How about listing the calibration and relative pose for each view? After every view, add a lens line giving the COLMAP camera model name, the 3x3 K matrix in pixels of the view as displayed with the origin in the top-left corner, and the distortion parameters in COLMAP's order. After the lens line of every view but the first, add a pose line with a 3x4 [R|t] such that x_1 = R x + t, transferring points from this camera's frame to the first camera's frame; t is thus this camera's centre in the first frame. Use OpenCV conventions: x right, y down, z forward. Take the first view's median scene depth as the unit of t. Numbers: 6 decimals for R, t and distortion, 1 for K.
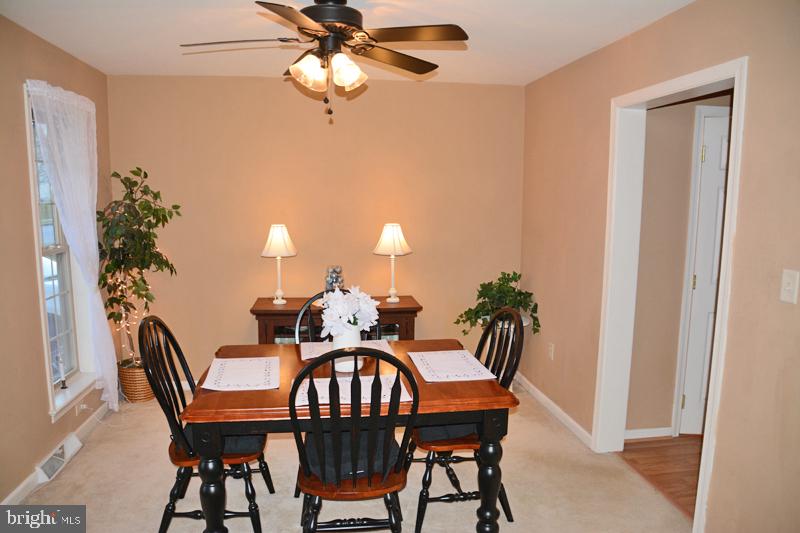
lens RADIAL K [[568.0, 0, 389.5], [0, 568.0, 279.5], [0, 0, 1]] dist [-0.123131, 0.074627]
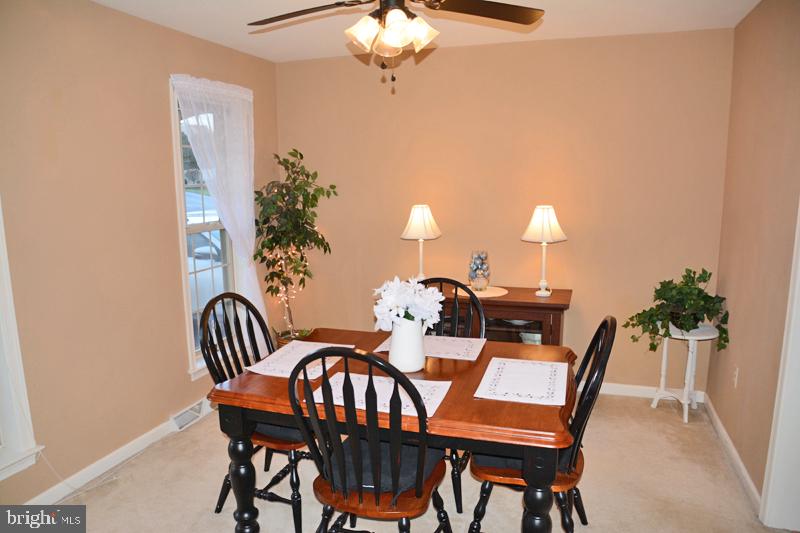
lens RADIAL K [[568.0, 0, 389.5], [0, 568.0, 279.5], [0, 0, 1]] dist [-0.123131, 0.074627]
pose [[0.891423, 0.064784, -0.448517, 0.208944], [-0.049432, 0.997724, 0.045867, -0.015375], [0.450468, -0.018716, 0.892597, 0.137172]]
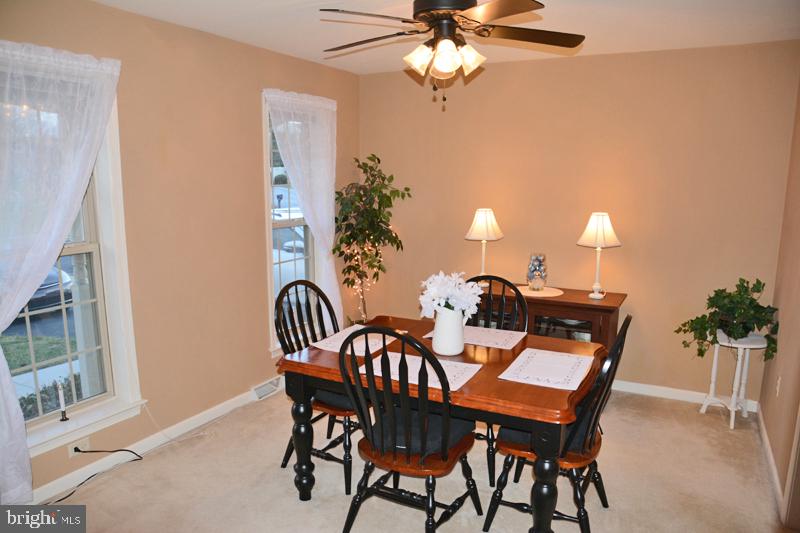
lens RADIAL K [[569.4, 0, 393.6], [0, 569.4, 285.4], [0, 0, 1]] dist [-0.133682, 0.098219]
pose [[0.806814, 0.108554, -0.580747, 0.304827], [-0.085464, 0.994080, 0.067083, -0.015732], [0.584591, -0.004491, 0.811316, 0.081769]]
